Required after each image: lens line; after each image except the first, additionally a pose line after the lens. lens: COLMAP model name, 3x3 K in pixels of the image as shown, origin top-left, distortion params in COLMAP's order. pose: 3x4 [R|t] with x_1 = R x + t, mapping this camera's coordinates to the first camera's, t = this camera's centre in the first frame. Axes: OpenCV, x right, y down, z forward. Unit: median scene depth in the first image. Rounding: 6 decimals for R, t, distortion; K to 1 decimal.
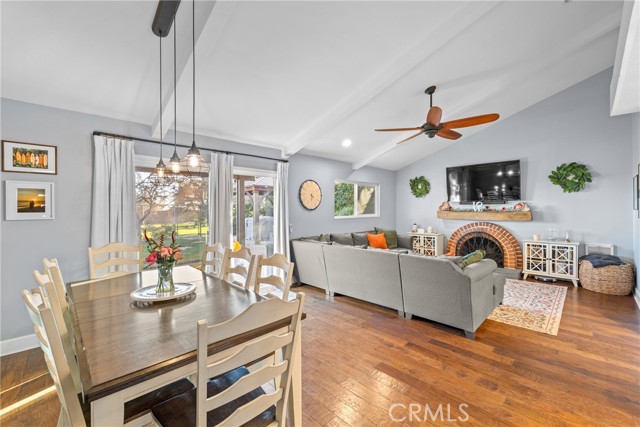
lens RADIAL K [[267.2, 0, 320.2], [0, 267.2, 208.4], [0, 0, 1]] dist [-0.002822, 0.000204]
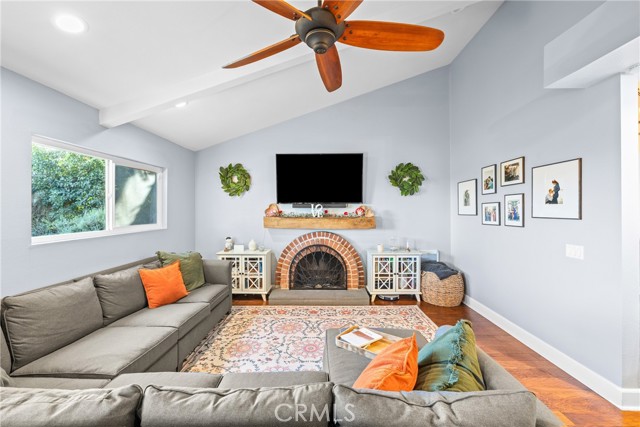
lens RADIAL K [[267.2, 0, 318.9], [0, 267.2, 207.8], [0, 0, 1]] dist [-0.002822, 0.000204]
pose [[0.720139, 0.002396, 0.693826, 0.080164], [-0.000392, 0.999995, -0.003047, -0.013099], [-0.693830, 0.001922, 0.720136, 0.465414]]
